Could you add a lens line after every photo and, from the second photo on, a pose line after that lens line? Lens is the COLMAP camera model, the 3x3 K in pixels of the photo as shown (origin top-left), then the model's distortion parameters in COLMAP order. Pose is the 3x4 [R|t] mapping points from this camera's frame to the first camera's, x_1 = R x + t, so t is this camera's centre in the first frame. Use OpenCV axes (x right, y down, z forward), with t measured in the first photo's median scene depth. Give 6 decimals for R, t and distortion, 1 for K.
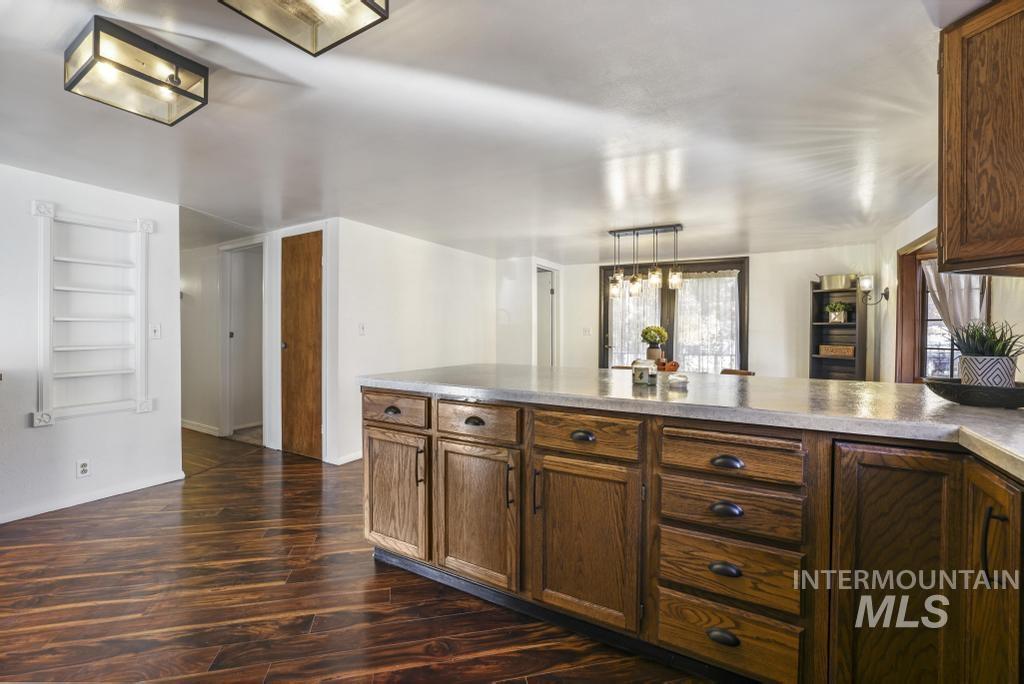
lens RADIAL K [[440.3, 0, 503.3], [0, 440.3, 335.0], [0, 0, 1]] dist [-0.002832, 0.000199]
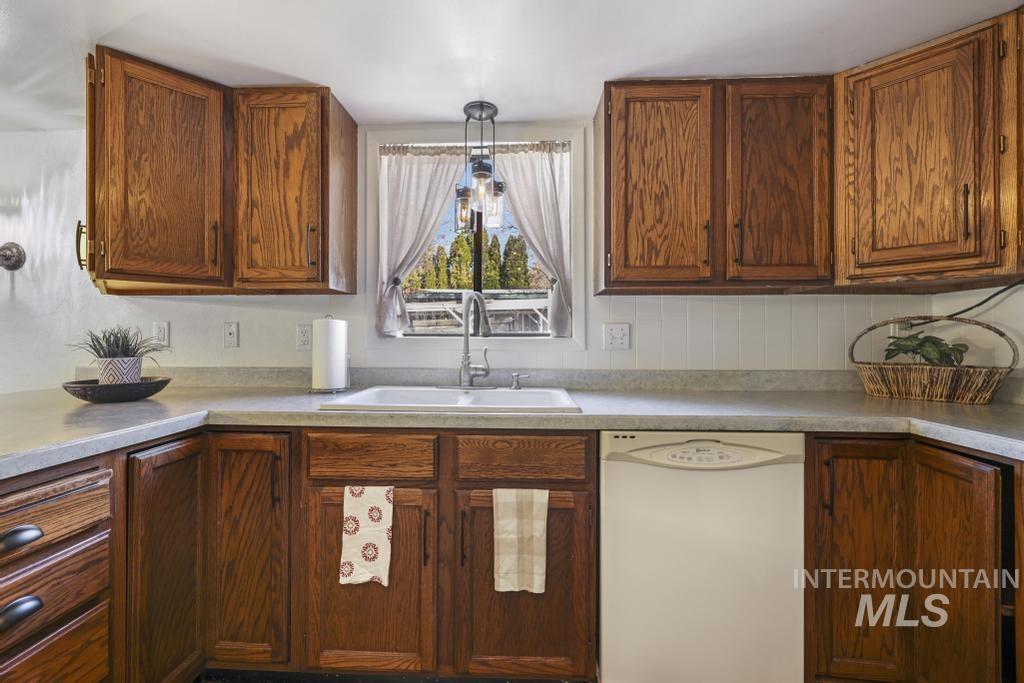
lens RADIAL K [[440.3, 0, 506.8], [0, 440.3, 335.1], [0, 0, 1]] dist [-0.002832, 0.000199]
pose [[-0.466513, 0.002779, 0.884510, -0.401540], [0.002814, 0.999995, -0.001658, -0.005307], [-0.884510, 0.001716, -0.466519, 0.682383]]
